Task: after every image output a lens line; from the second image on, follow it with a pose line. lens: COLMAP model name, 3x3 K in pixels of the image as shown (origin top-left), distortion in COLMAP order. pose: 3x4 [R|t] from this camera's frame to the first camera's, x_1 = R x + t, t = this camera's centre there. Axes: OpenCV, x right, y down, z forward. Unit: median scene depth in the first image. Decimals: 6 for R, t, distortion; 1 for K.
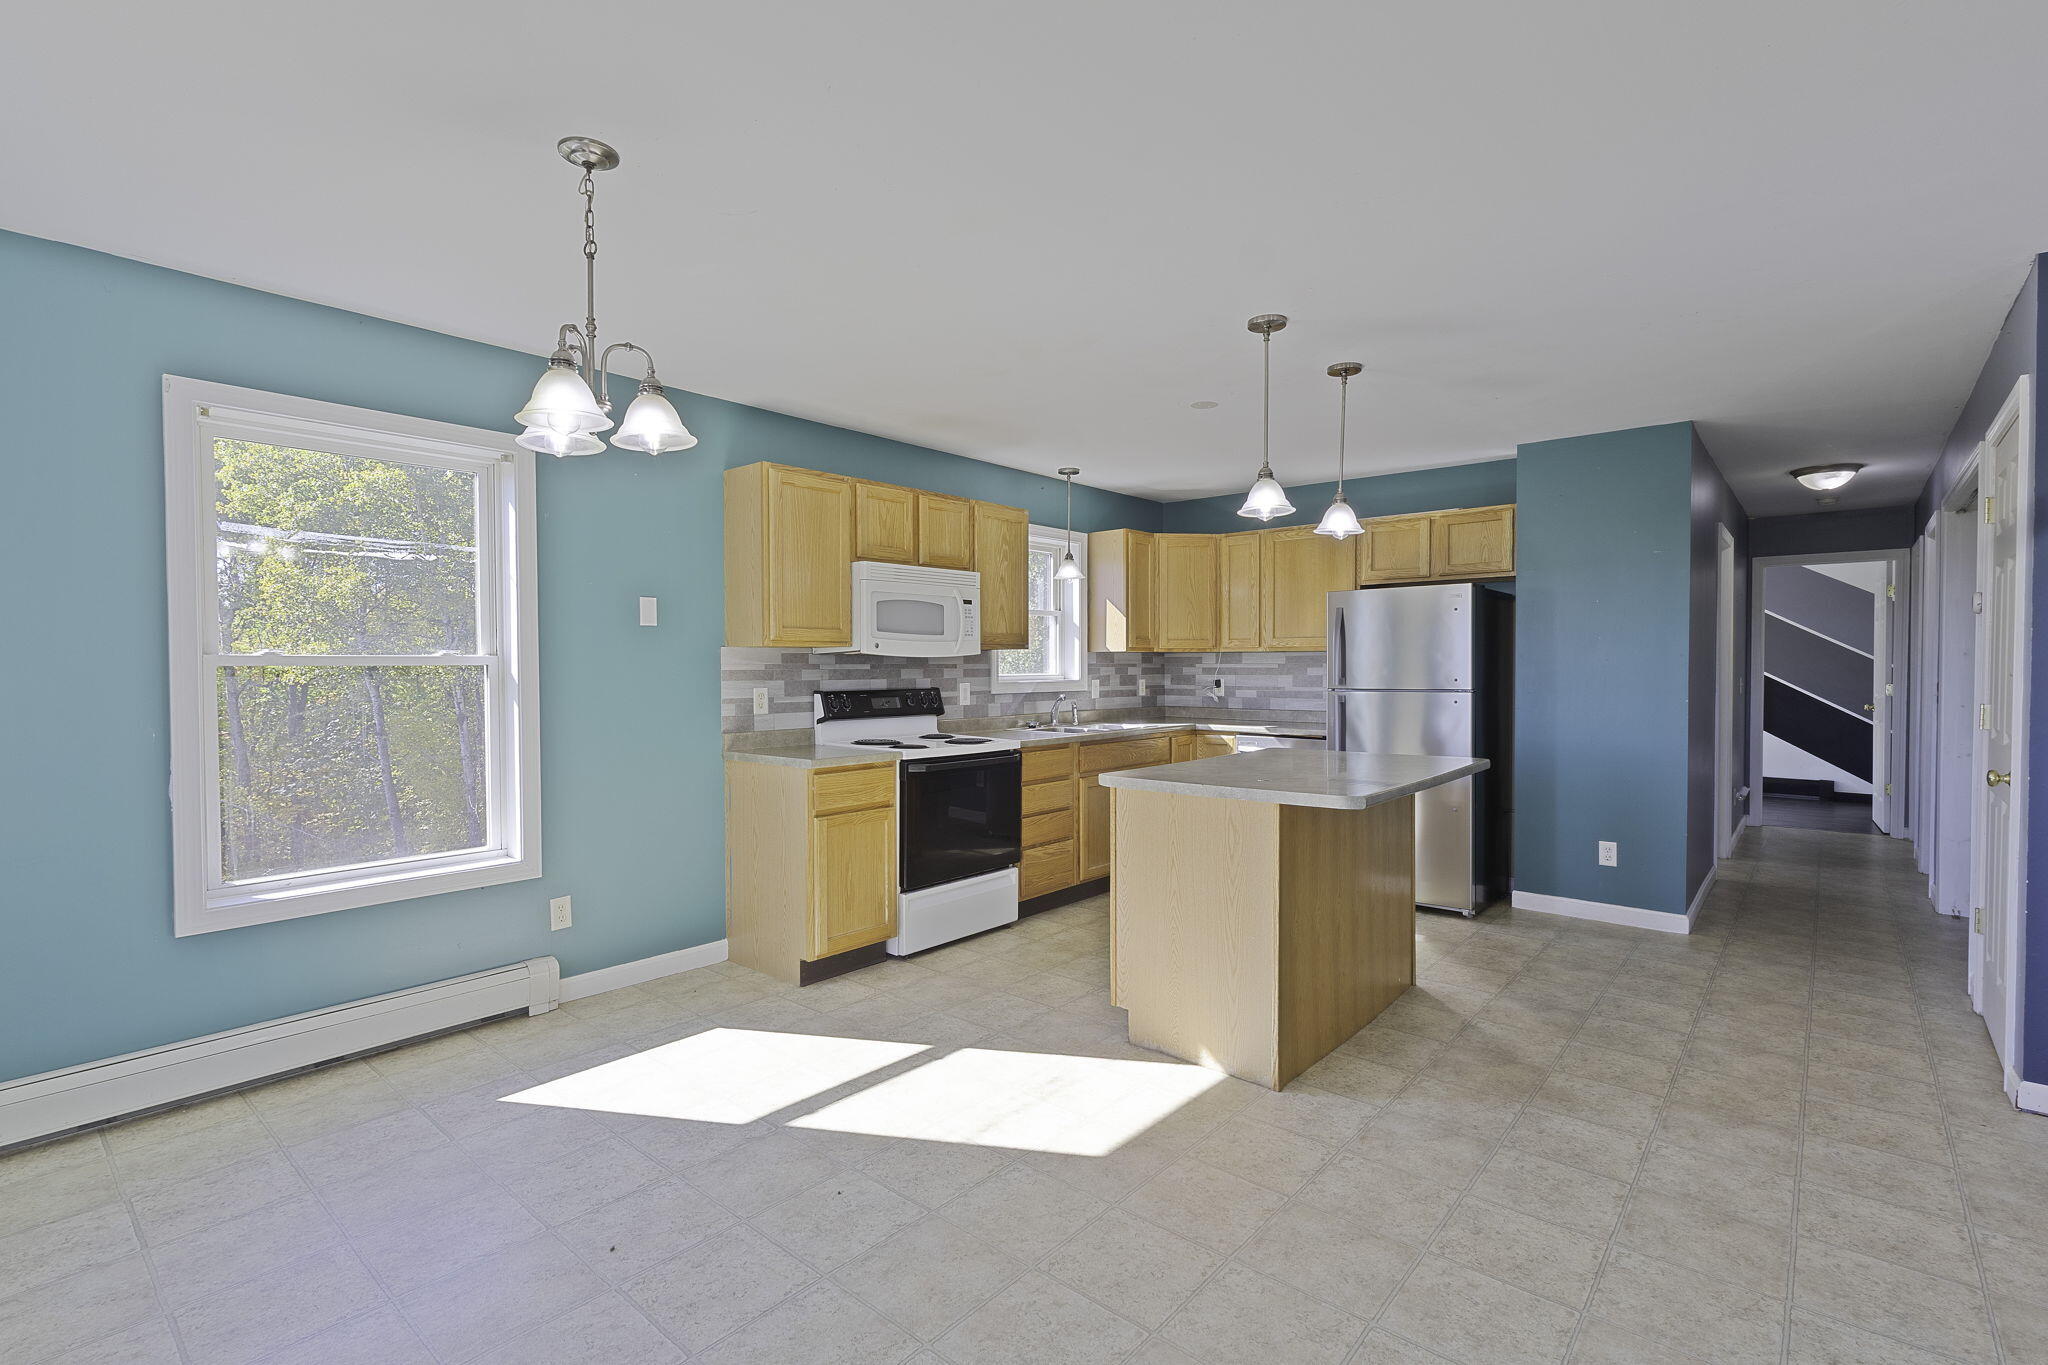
lens RADIAL K [[942.3, 0, 1024.2], [0, 942.3, 682.1], [0, 0, 1]] dist [0.007232, -0.001181]
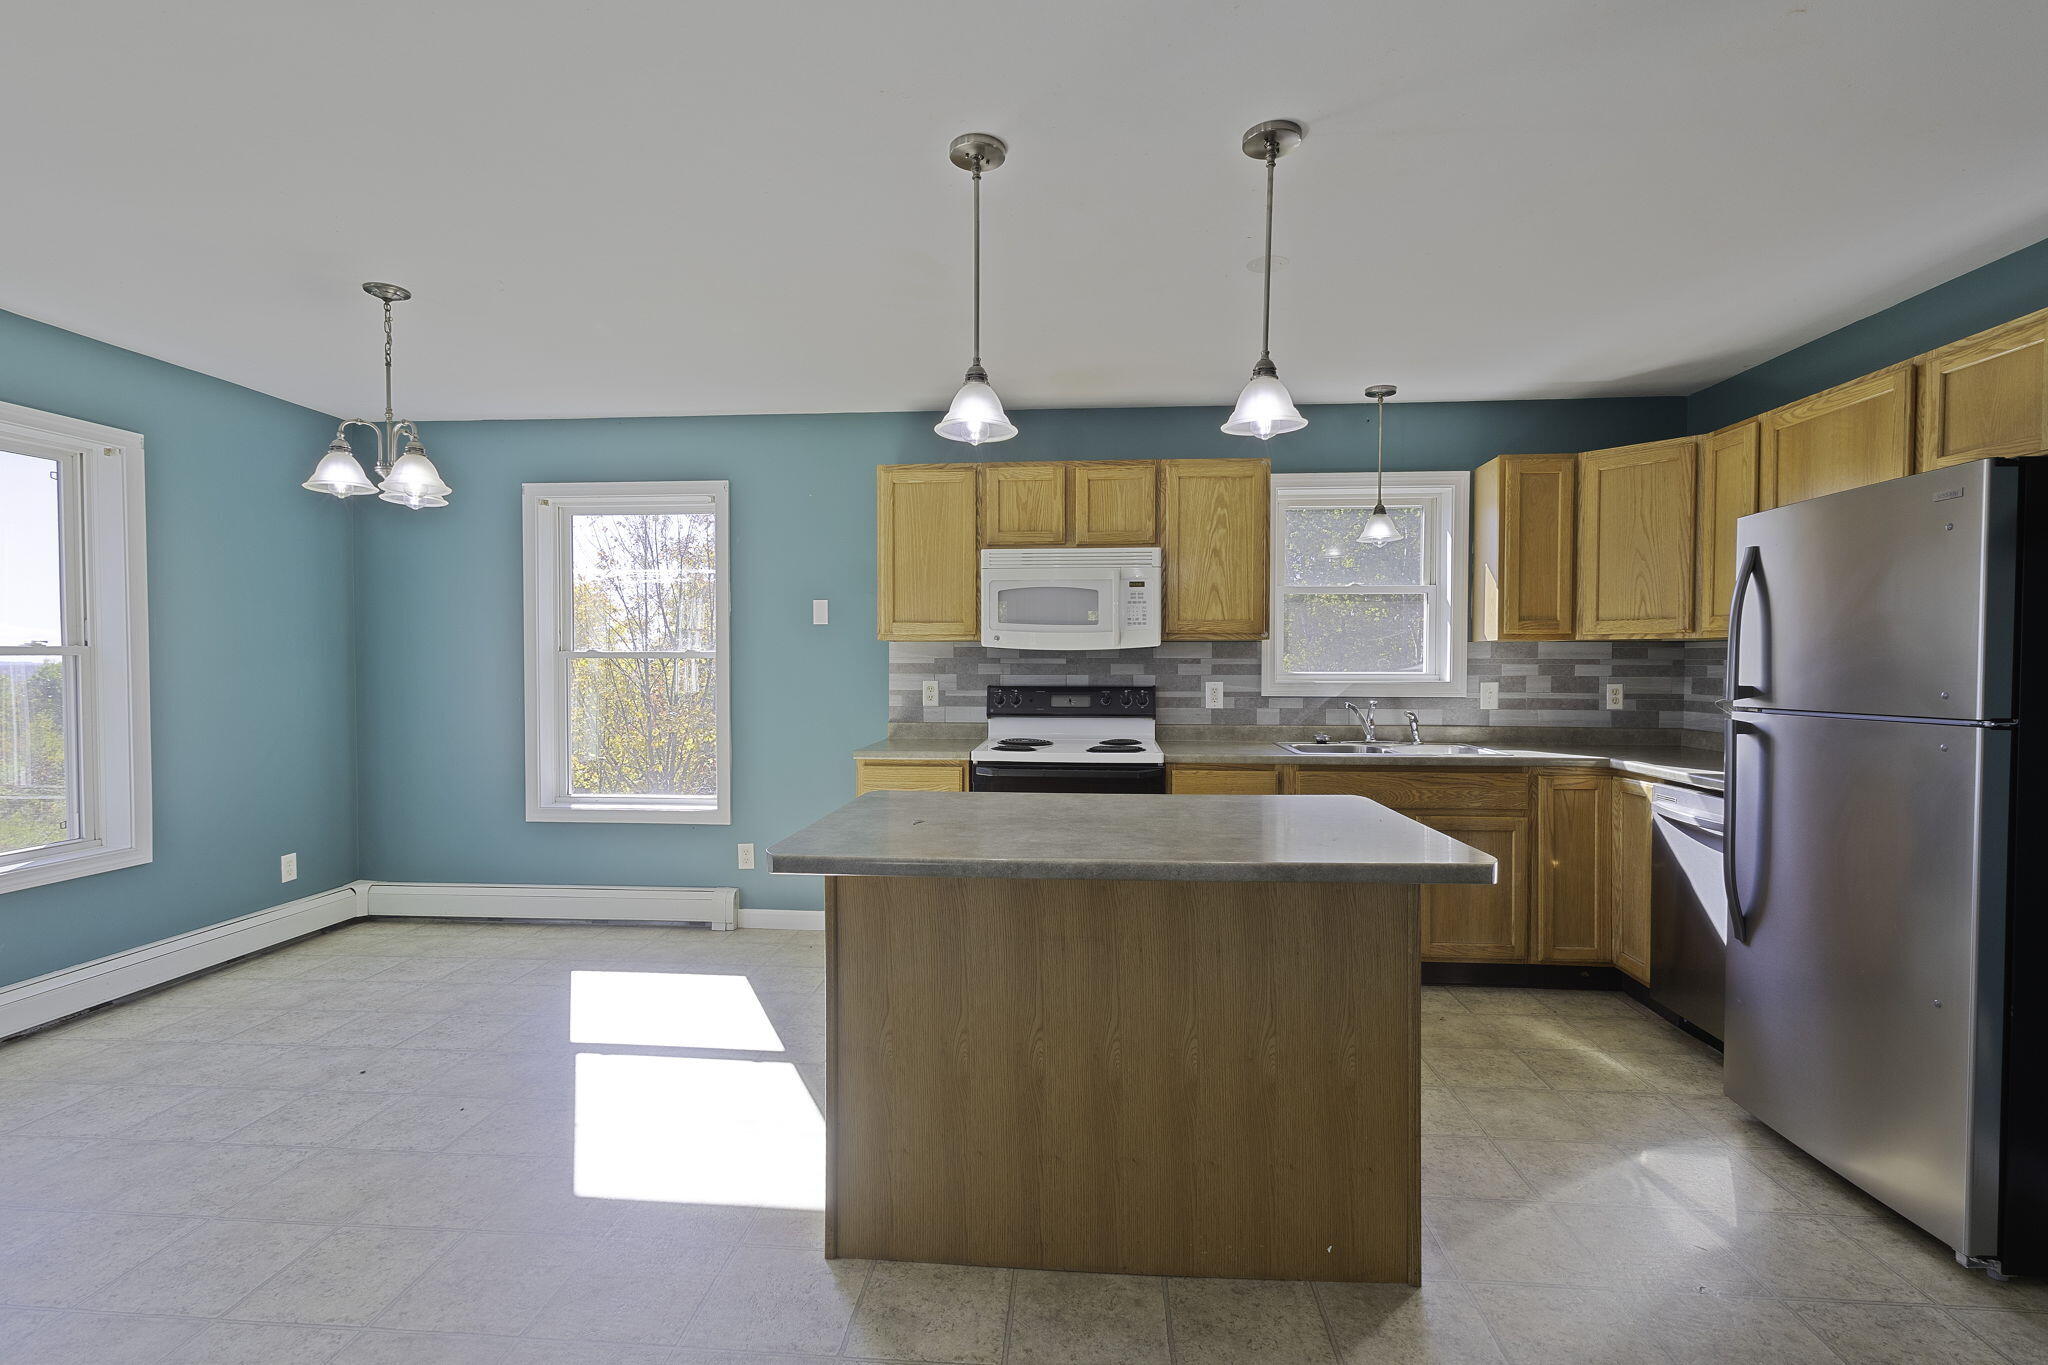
lens RADIAL K [[942.3, 0, 1022.4], [0, 942.3, 682.2], [0, 0, 1]] dist [0.007232, -0.001181]
pose [[0.591608, 0.020047, -0.805976, 0.639488], [-0.018469, 0.999765, 0.011310, -0.006256], [0.806014, 0.008195, 0.591840, 0.483773]]
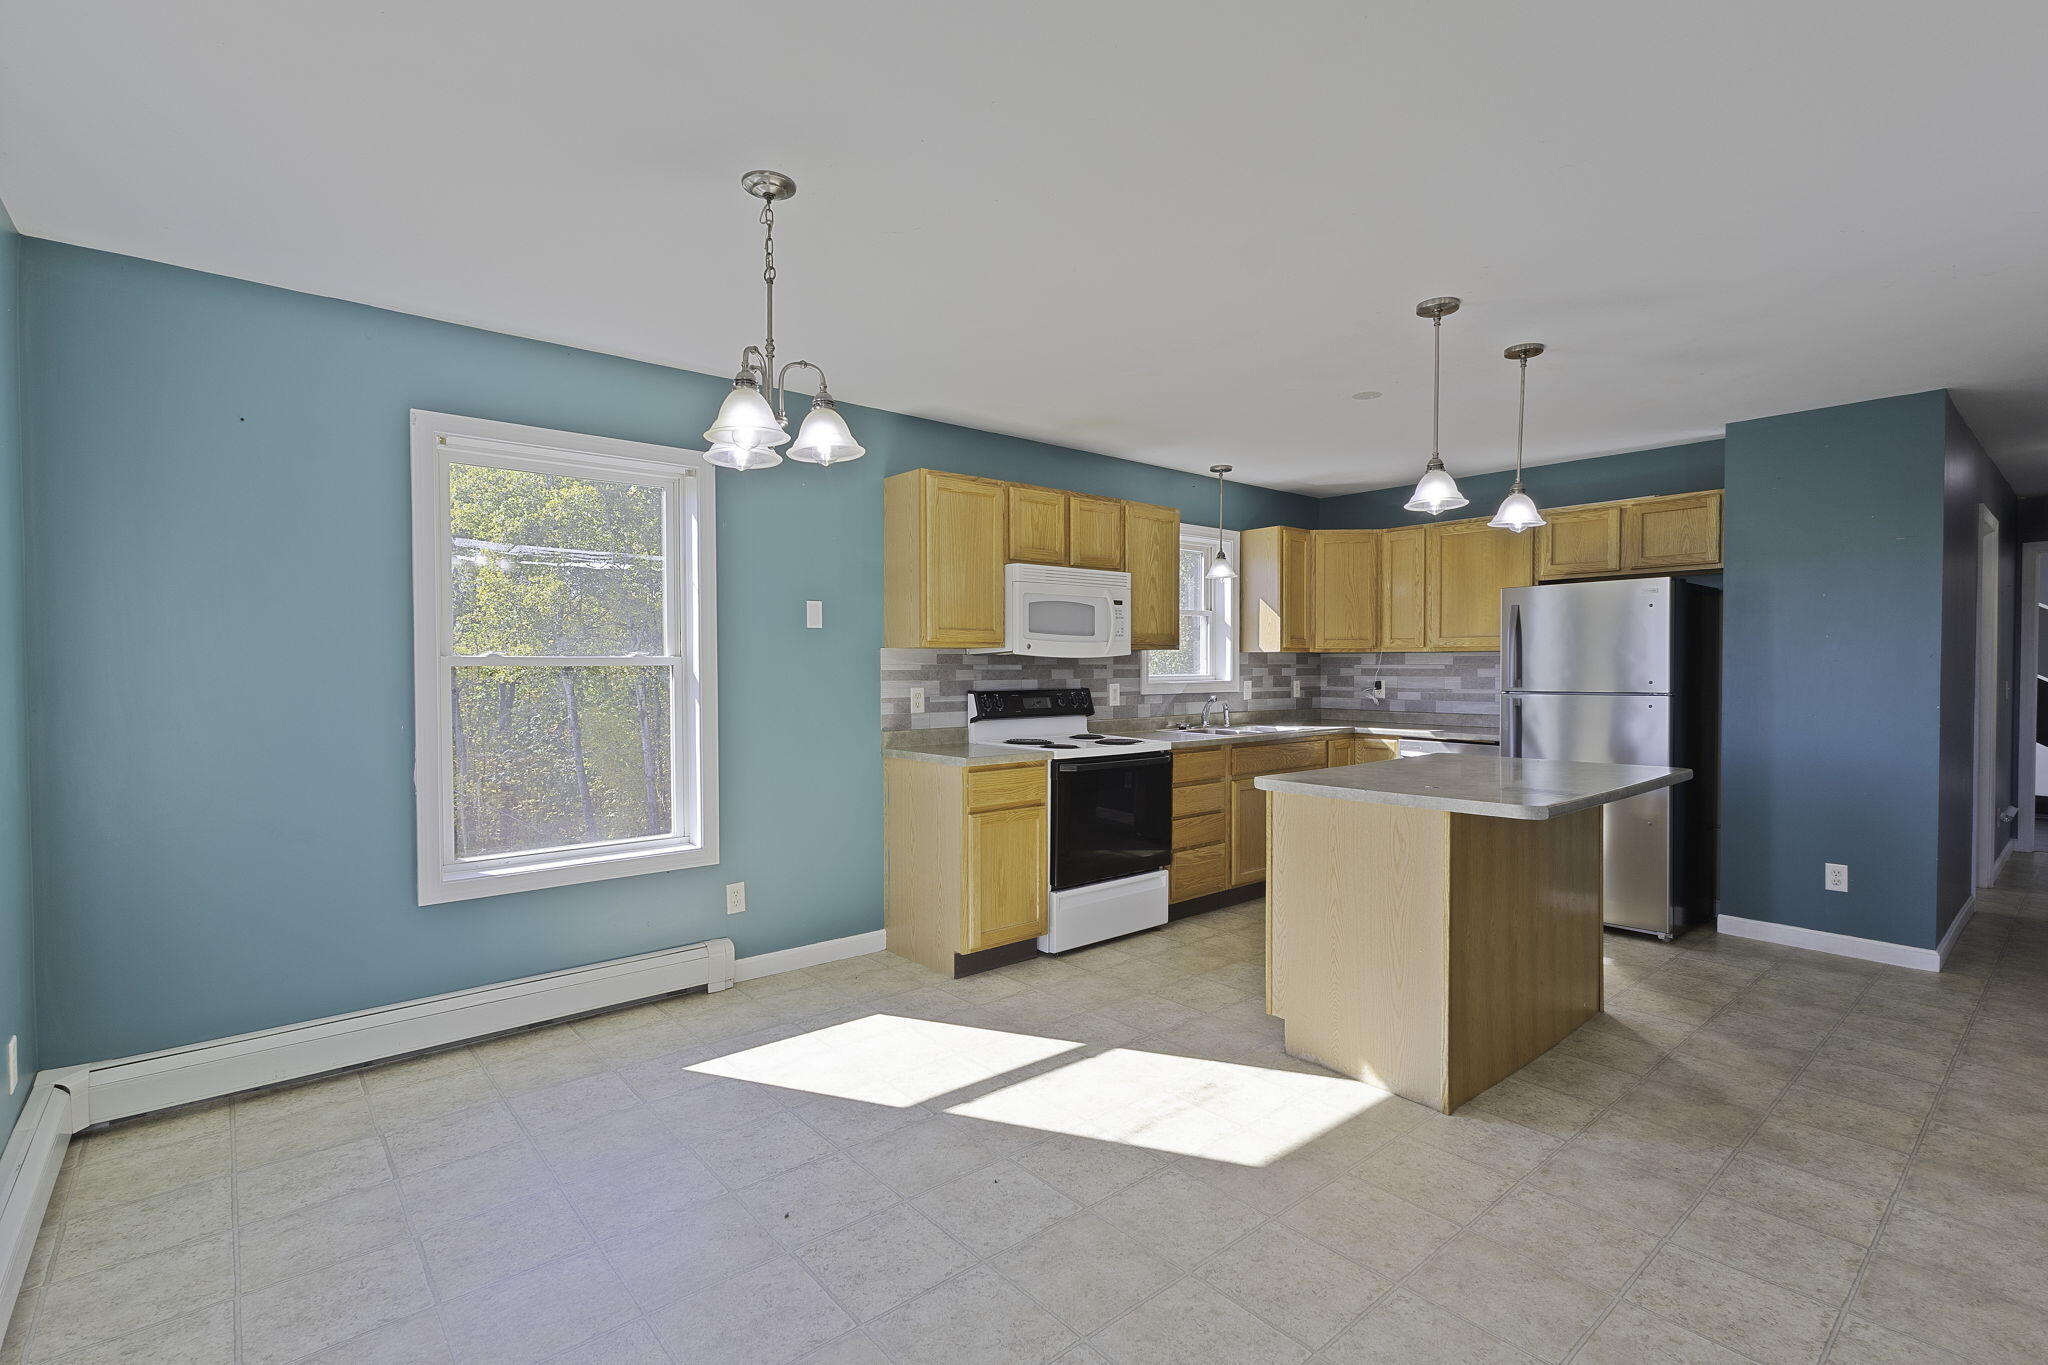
lens RADIAL K [[942.3, 0, 1024.1], [0, 942.3, 681.7], [0, 0, 1]] dist [0.007232, -0.001181]
pose [[0.988265, 0.003400, -0.152712, -0.006301], [-0.003582, 0.999993, -0.000915, 0.000153], [0.152708, 0.001452, 0.988270, -0.003615]]
